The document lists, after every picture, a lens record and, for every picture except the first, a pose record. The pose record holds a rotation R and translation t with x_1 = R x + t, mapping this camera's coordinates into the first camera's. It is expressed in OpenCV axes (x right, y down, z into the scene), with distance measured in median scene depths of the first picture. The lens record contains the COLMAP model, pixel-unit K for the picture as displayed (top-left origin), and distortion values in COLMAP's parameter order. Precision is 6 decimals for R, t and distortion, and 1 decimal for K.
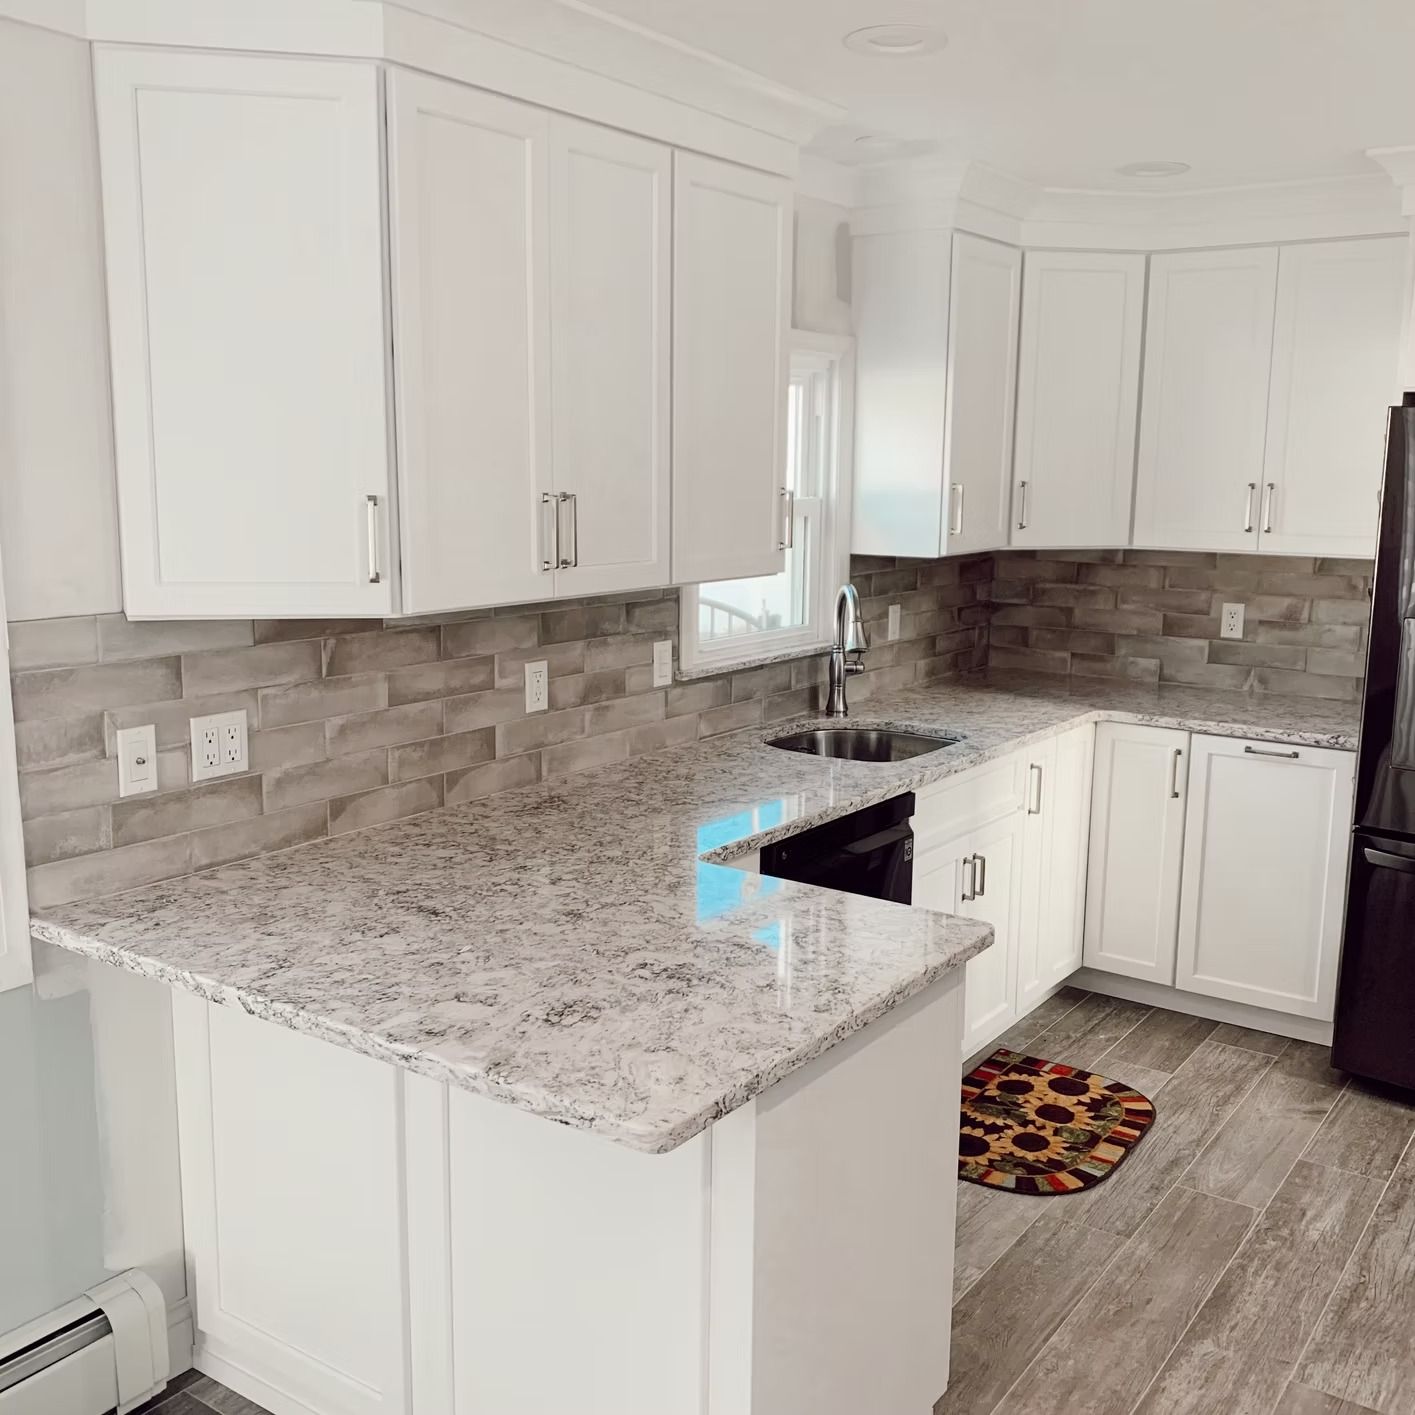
lens RADIAL K [[1484.1, 0, 699.0], [0, 1484.1, 701.6], [0, 0, 1]] dist [0.055432, 0.000000]
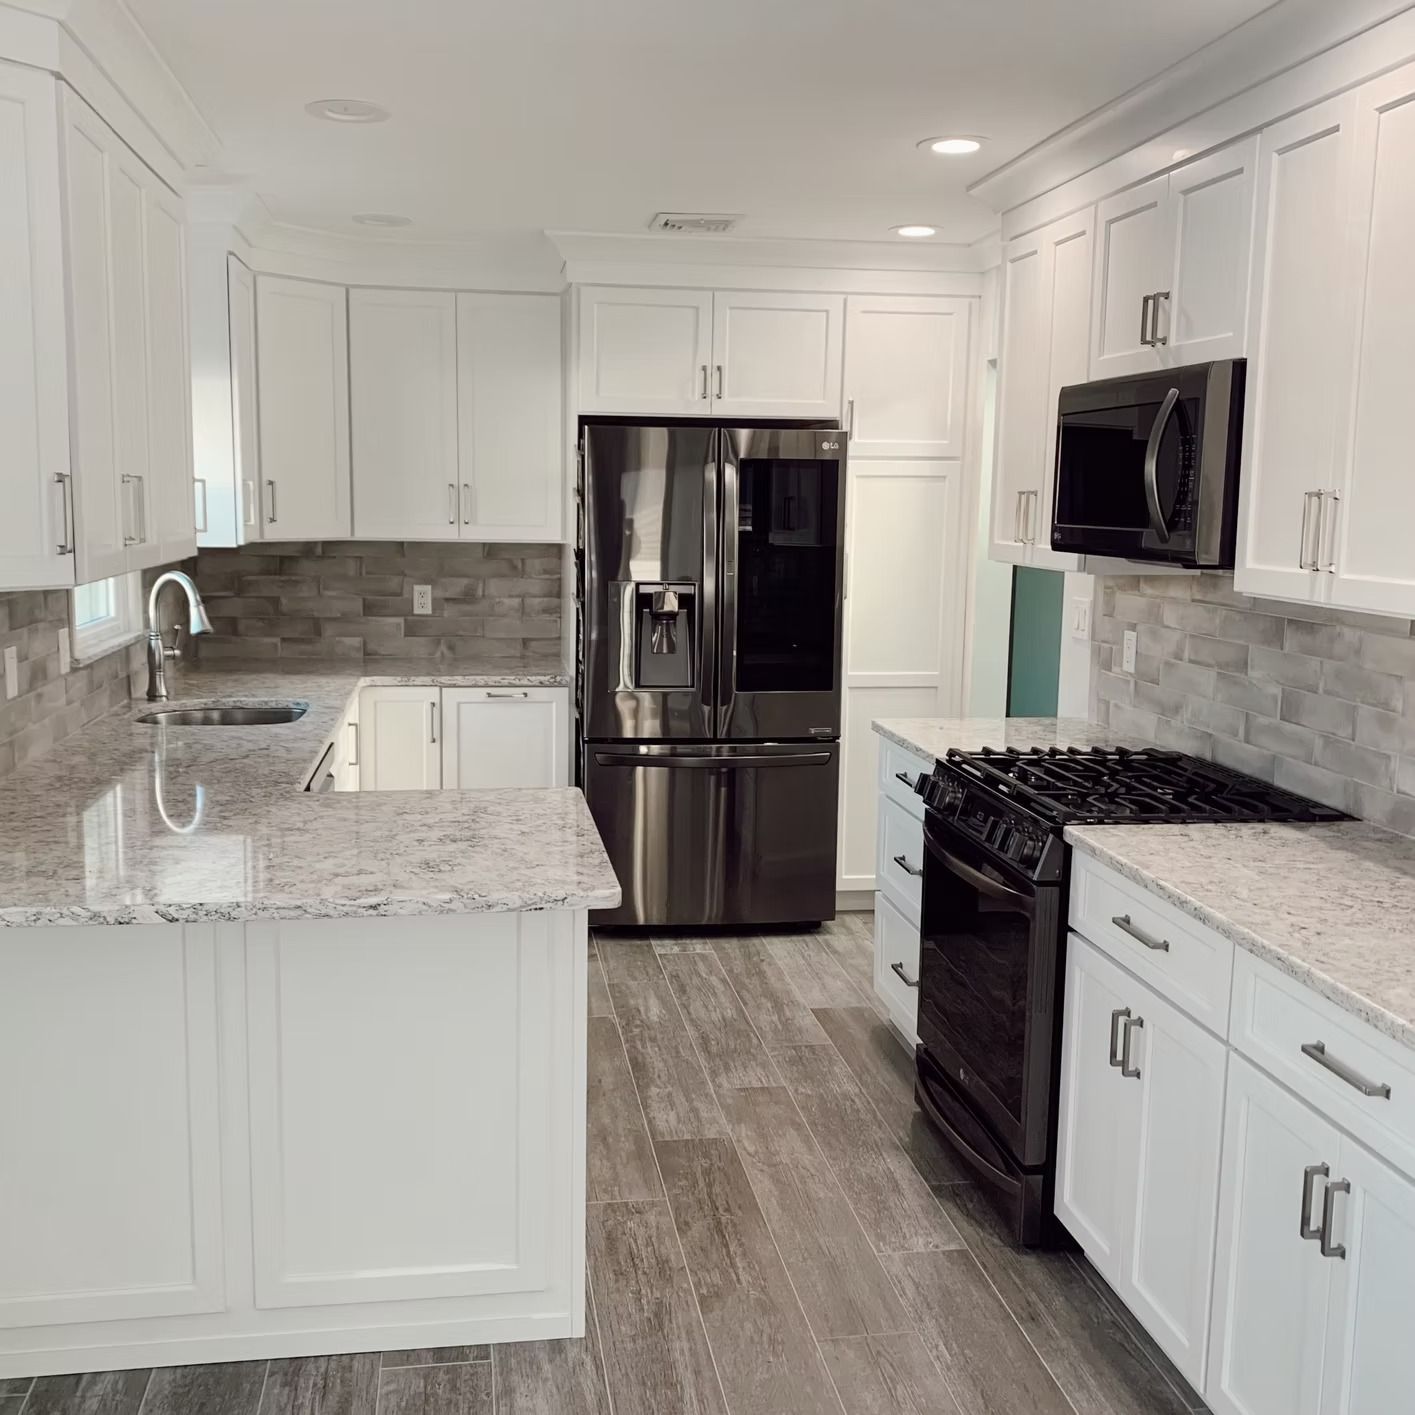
lens RADIAL K [[1543.0, 0, 701.6], [0, 1543.0, 712.8], [0, 0, 1]] dist [0.075590, 0.000000]
pose [[0.729229, -0.098009, 0.677214, -0.341306], [0.107570, 0.993803, 0.027996, 0.026508], [-0.675761, 0.052433, 0.735253, -0.062253]]
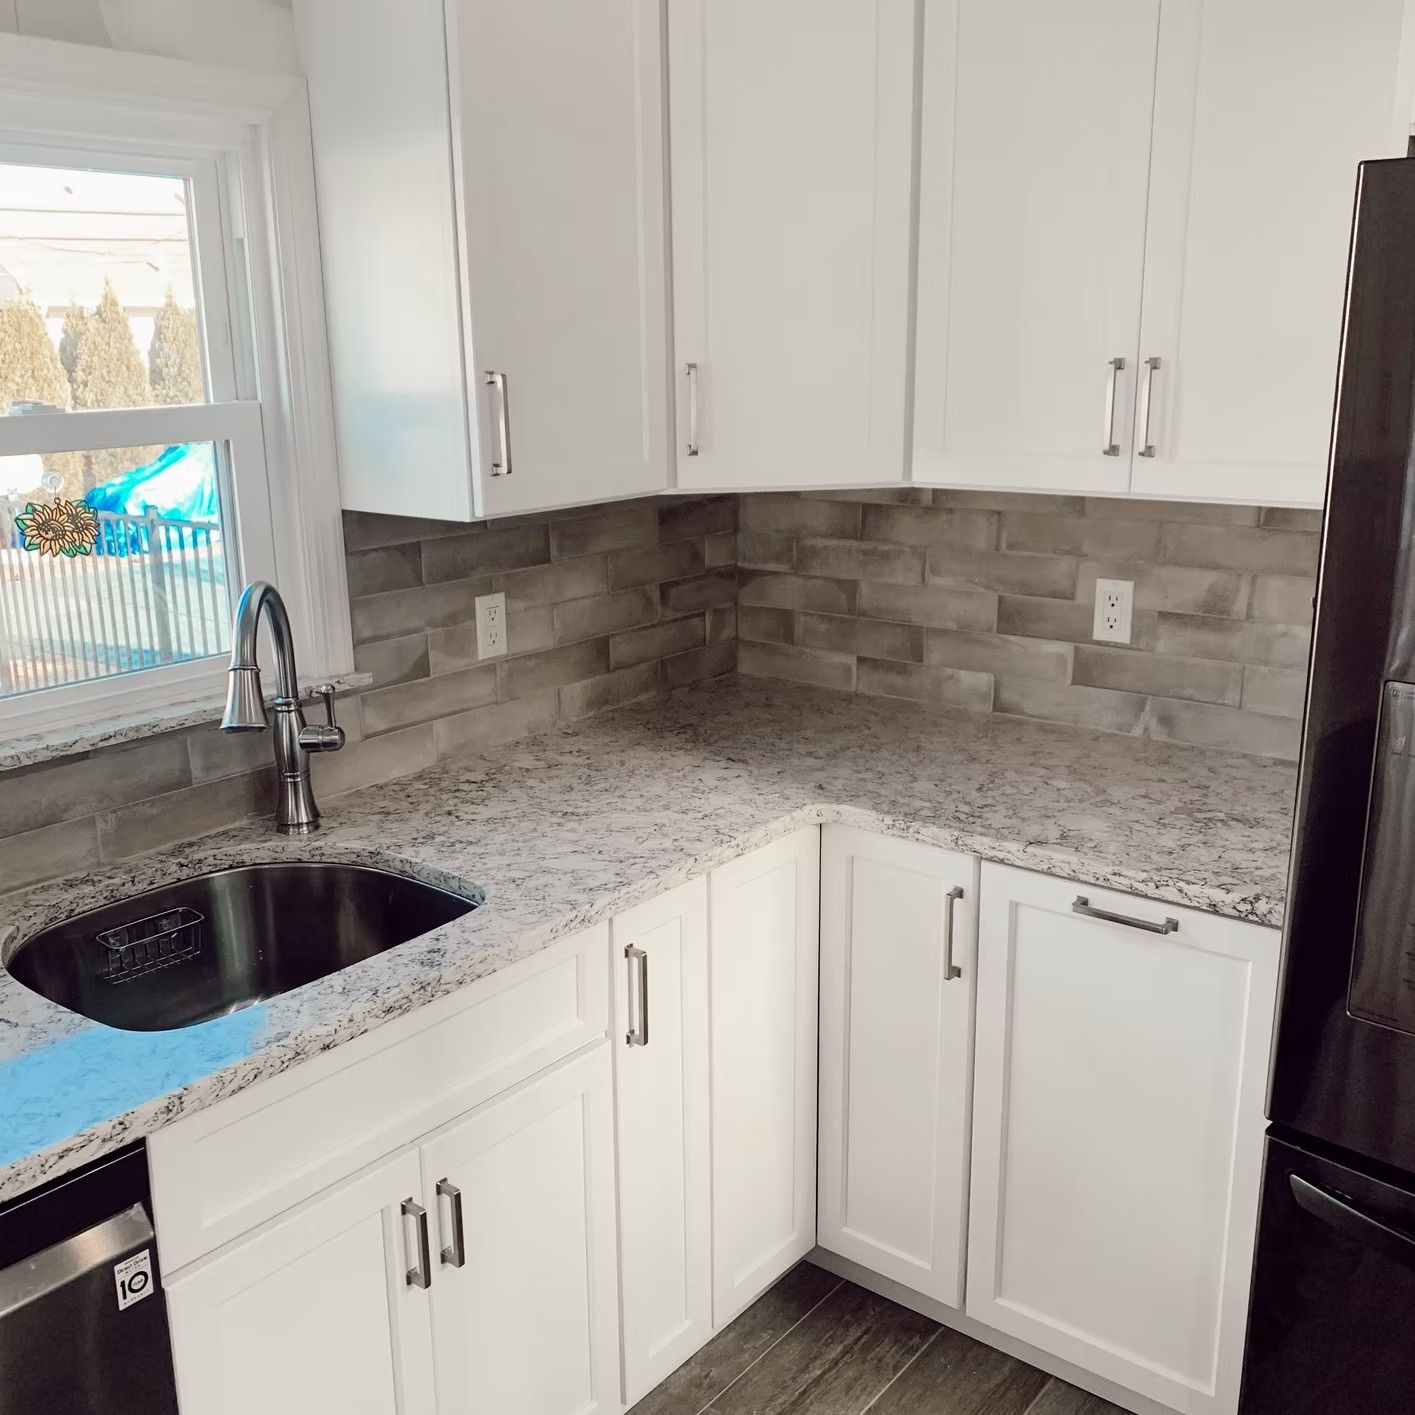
lens RADIAL K [[1484.1, 0, 656.5], [0, 1484.1, 724.4], [0, 0, 1]] dist [0.055432, 0.000000]
pose [[0.997418, -0.007520, -0.071422, 0.235405], [0.013928, 0.995876, 0.089652, -0.066389], [0.070454, -0.090415, 0.993409, 0.451154]]
